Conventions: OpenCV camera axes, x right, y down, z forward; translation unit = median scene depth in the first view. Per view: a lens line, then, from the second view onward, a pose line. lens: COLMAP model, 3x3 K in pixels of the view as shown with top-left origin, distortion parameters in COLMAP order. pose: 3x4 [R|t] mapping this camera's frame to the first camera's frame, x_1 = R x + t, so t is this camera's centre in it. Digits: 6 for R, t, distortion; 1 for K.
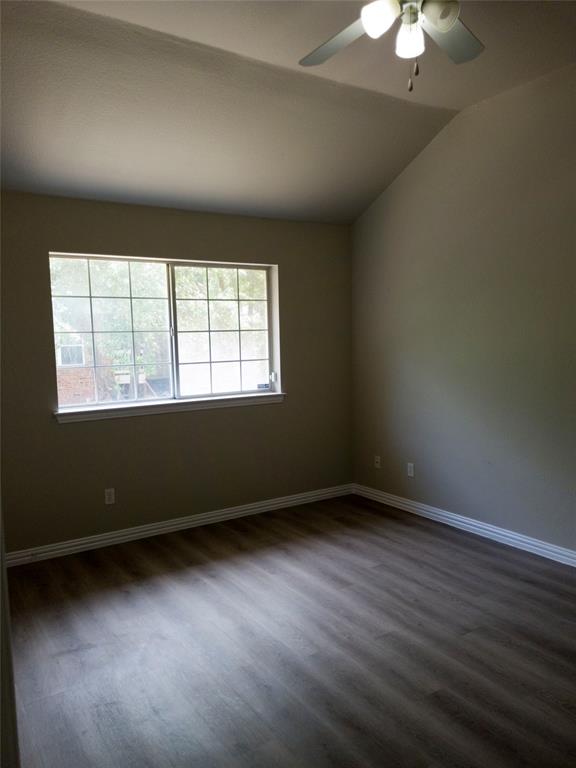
lens RADIAL K [[576.2, 0, 289.3], [0, 576.2, 387.0], [0, 0, 1]] dist [0.014713, -0.000721]
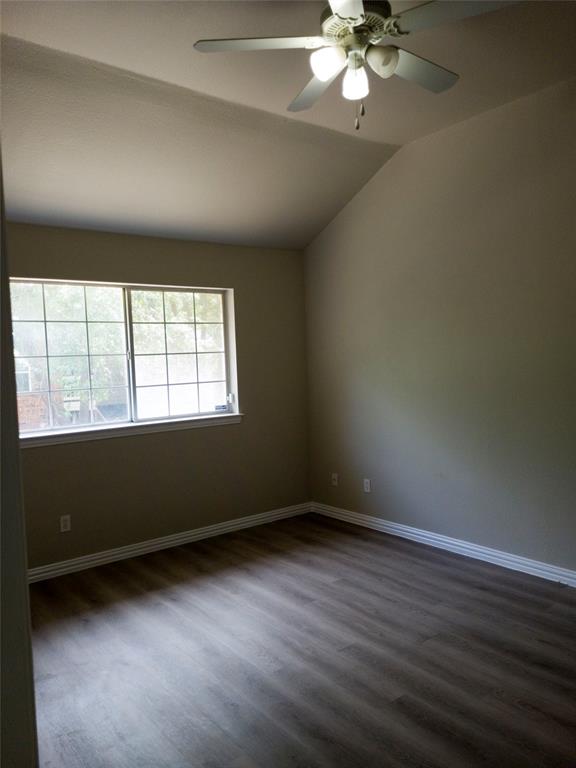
lens RADIAL K [[576.2, 0, 292.3], [0, 576.2, 378.8], [0, 0, 1]] dist [0.014713, -0.000721]
pose [[0.996126, -0.019107, 0.085840, -0.008055], [0.023709, 0.998318, -0.052909, 0.005973], [-0.084684, 0.054739, 0.994903, -0.024588]]
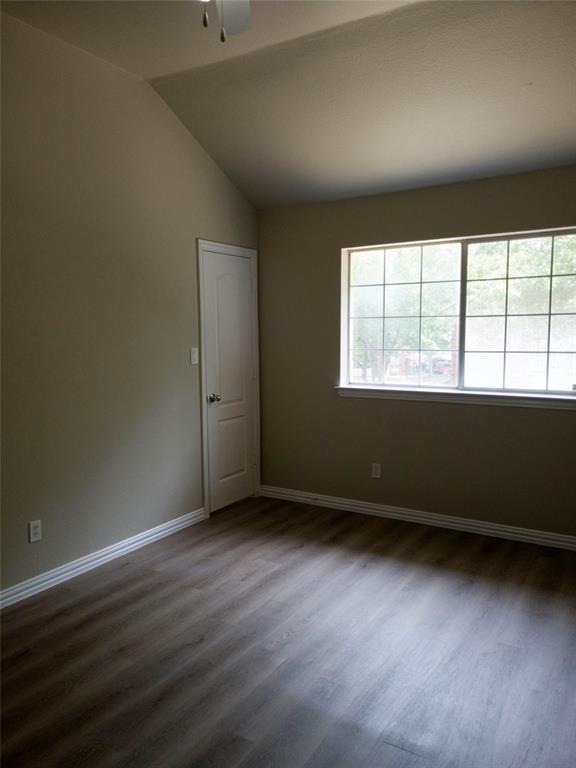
lens RADIAL K [[576.2, 0, 283.9], [0, 576.2, 390.0], [0, 0, 1]] dist [0.014713, -0.000721]
pose [[0.415594, 0.112530, -0.902562, 0.637252], [-0.079694, 0.993006, 0.087111, -0.044428], [0.906052, 0.035726, 0.421656, 0.430045]]
